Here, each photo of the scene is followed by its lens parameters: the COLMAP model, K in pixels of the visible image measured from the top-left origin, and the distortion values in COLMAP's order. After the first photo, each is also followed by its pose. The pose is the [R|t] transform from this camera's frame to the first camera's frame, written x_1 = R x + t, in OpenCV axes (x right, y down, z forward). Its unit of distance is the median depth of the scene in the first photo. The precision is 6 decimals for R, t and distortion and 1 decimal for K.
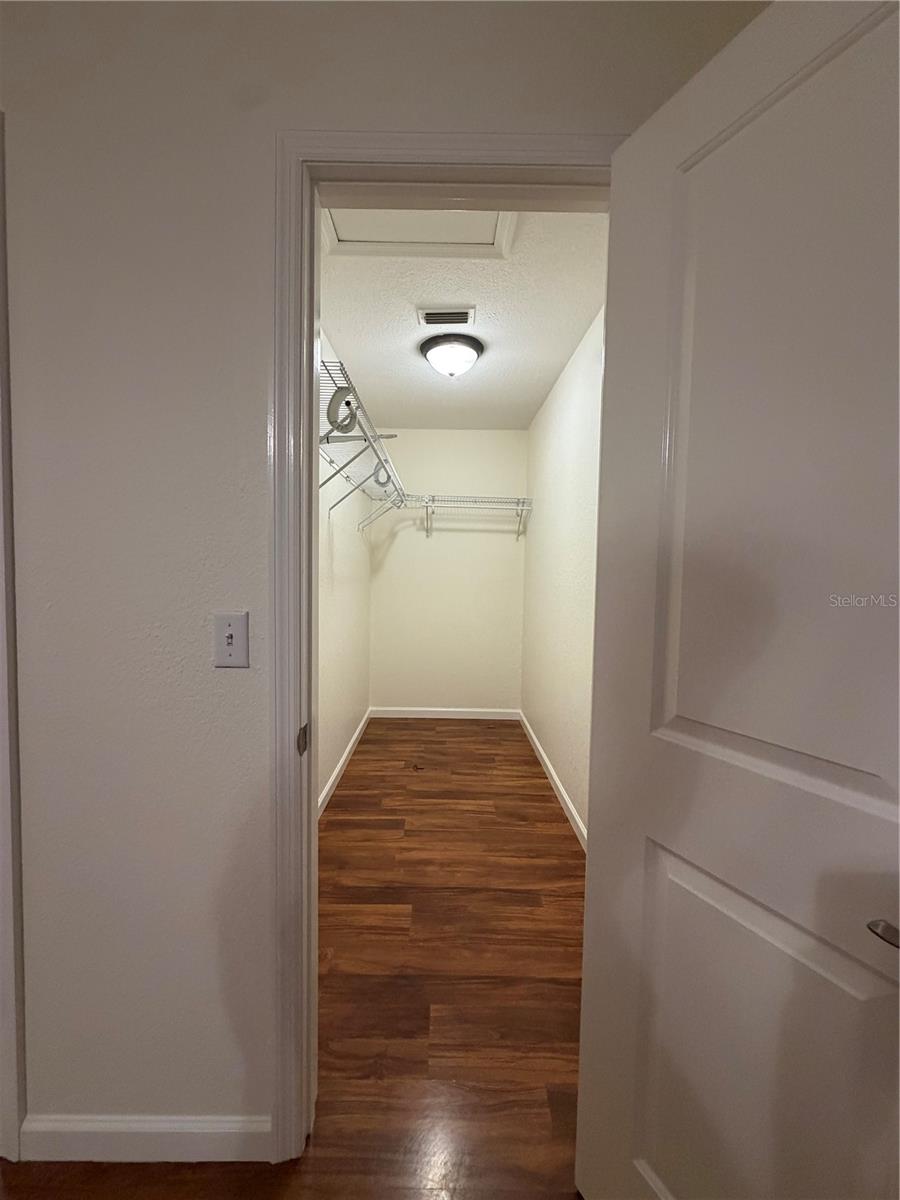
lens RADIAL K [[477.4, 0, 446.5], [0, 477.4, 599.0], [0, 0, 1]] dist [-0.000318, -0.000042]
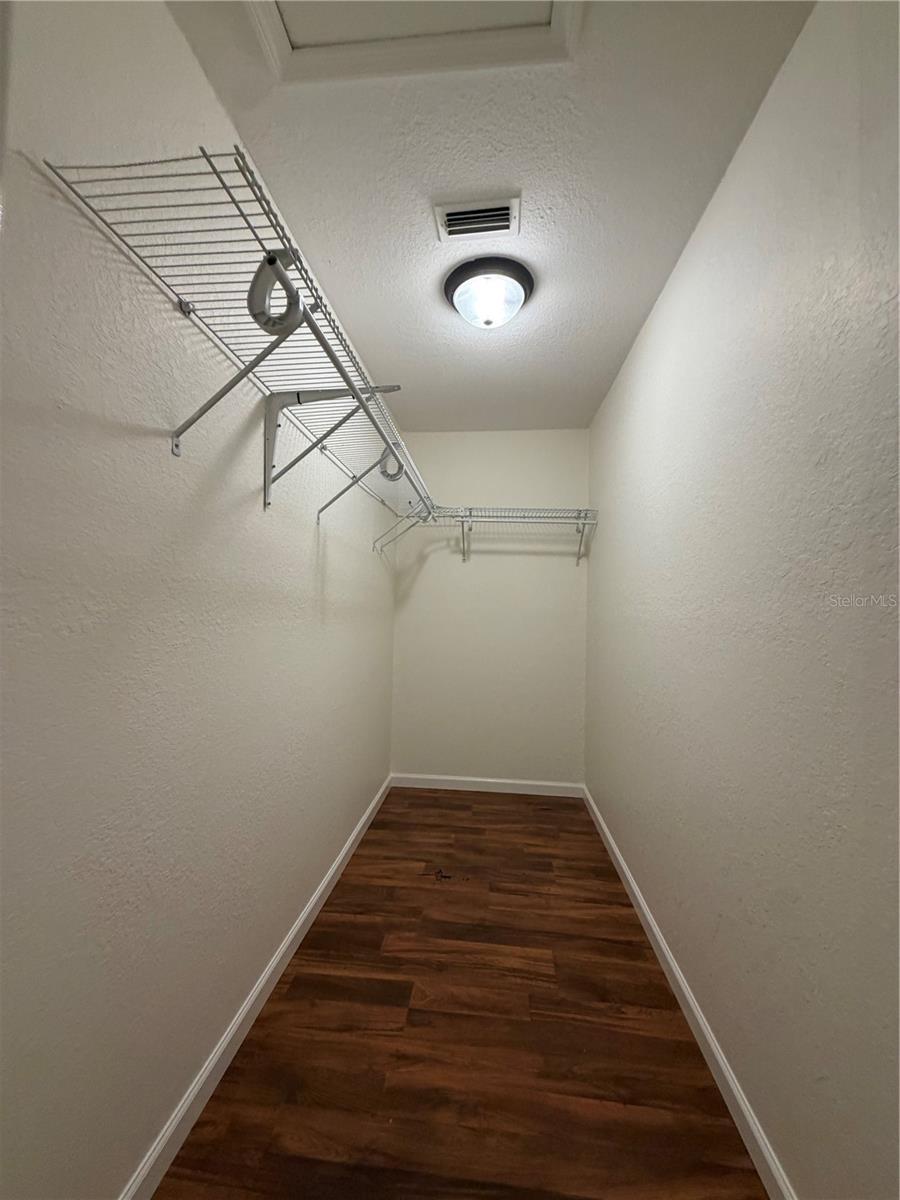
lens RADIAL K [[477.4, 0, 446.5], [0, 477.4, 599.0], [0, 0, 1]] dist [-0.000318, -0.000042]
pose [[0.994631, 0.001711, -0.103468, 0.019400], [-0.010047, 0.996736, -0.080100, -0.000813], [0.102993, 0.080710, 0.991402, 0.267340]]
